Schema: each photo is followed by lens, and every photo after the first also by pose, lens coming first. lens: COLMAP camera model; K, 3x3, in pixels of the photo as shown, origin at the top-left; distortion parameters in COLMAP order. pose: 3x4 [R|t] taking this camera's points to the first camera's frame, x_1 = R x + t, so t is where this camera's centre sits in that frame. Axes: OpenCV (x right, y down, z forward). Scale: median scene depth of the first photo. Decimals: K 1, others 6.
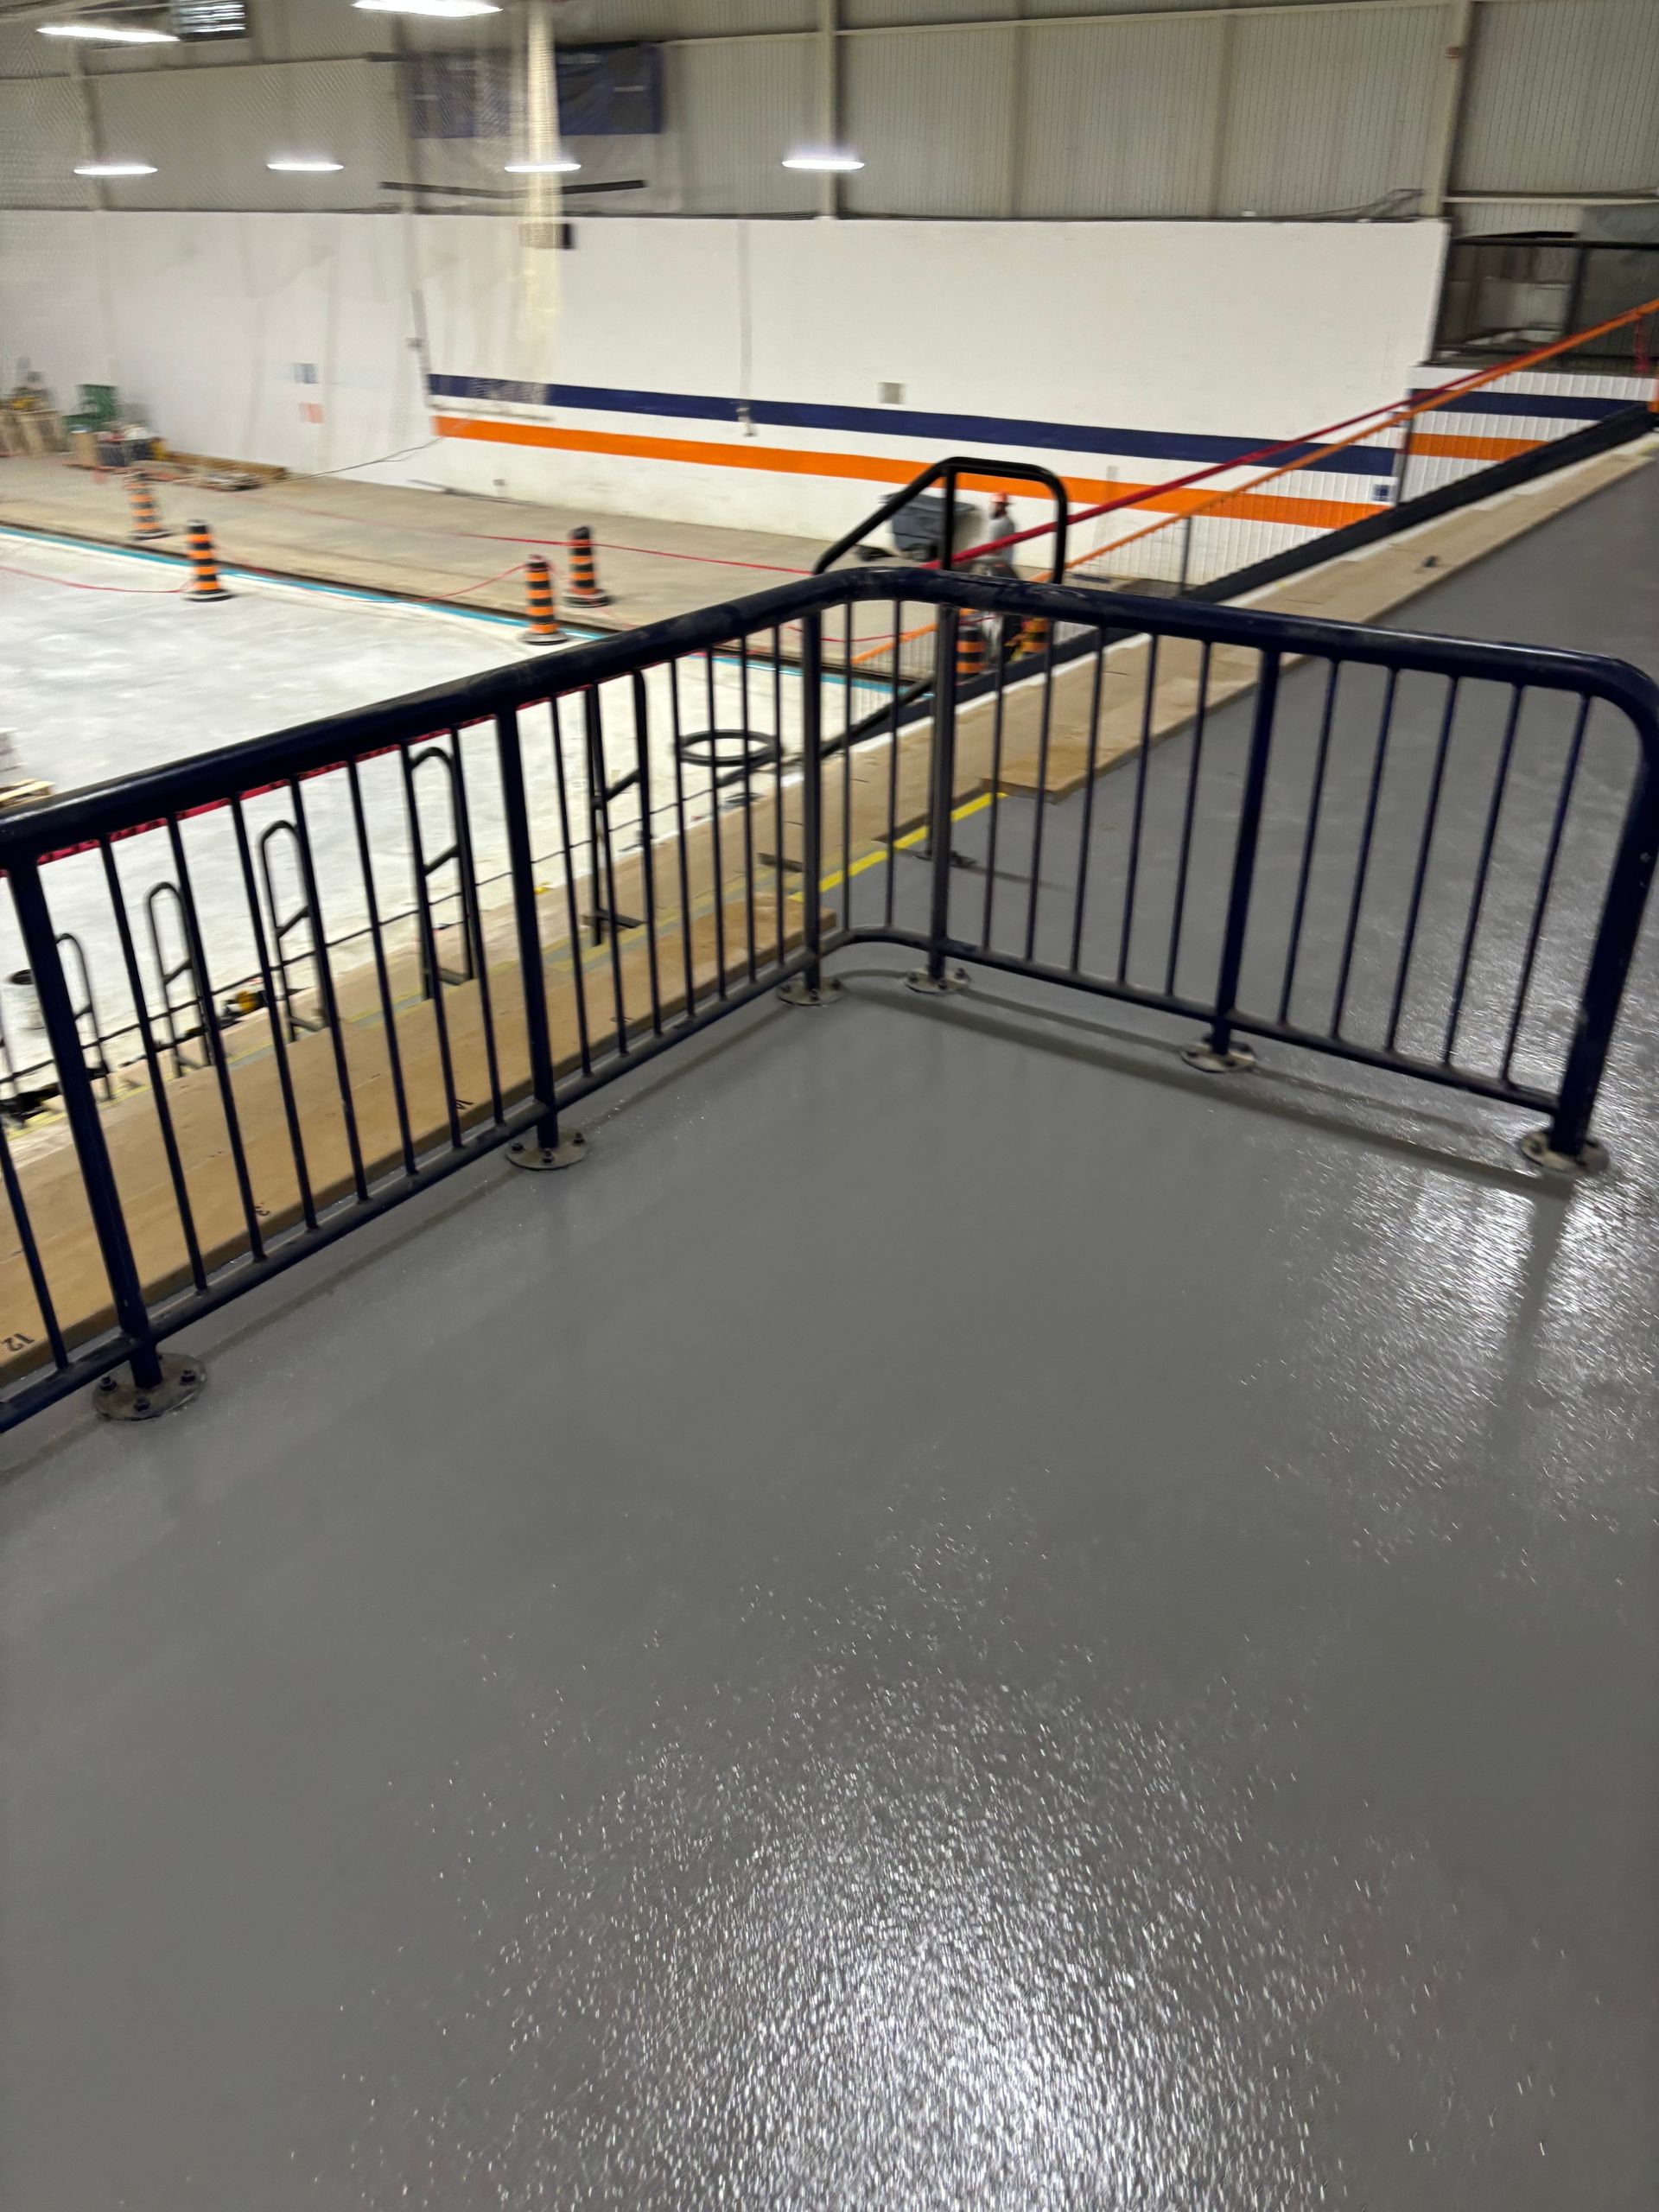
lens RADIAL K [[1620.1, 0, 829.5], [0, 1620.1, 1106.0], [0, 0, 1]] dist [0.104002, -0.127544]
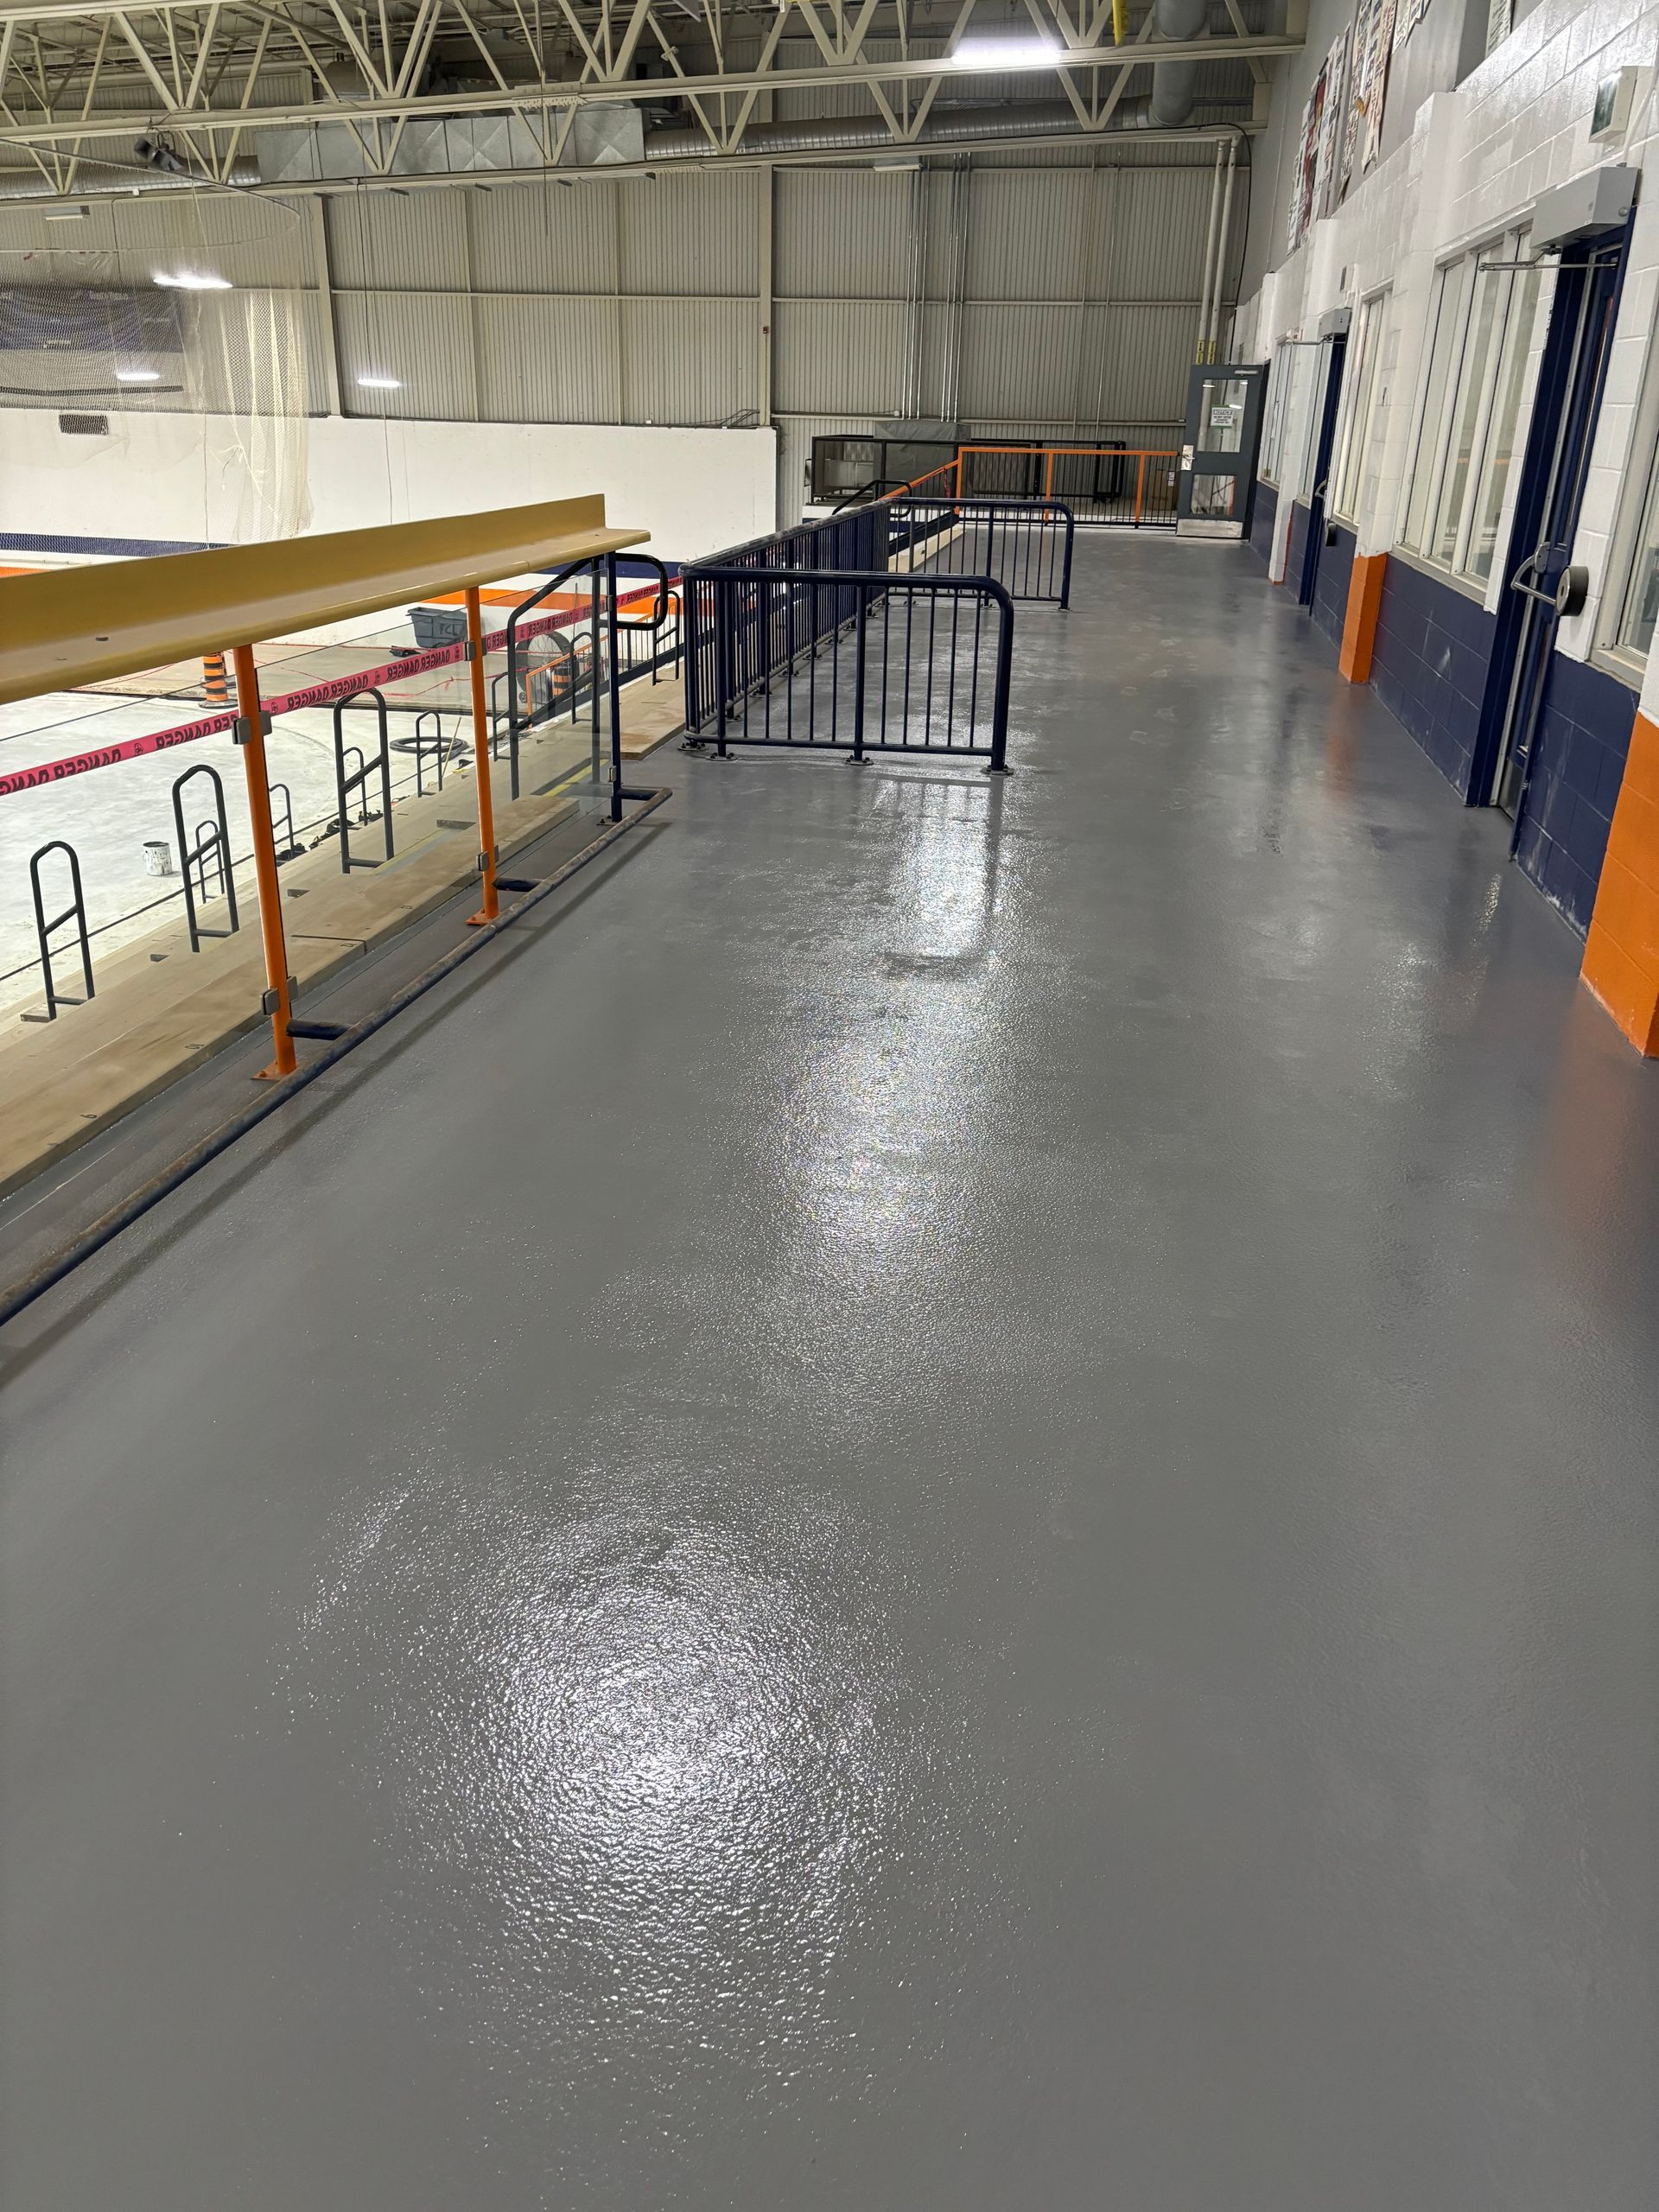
lens RADIAL K [[1620.1, 0, 829.5], [0, 1620.1, 1106.0], [0, 0, 1]] dist [0.104002, -0.127544]
pose [[0.905807, -0.150769, 0.395956, -0.334971], [0.189451, 0.980042, -0.060223, 0.243106], [-0.378974, 0.129565, 0.916292, -0.447179]]
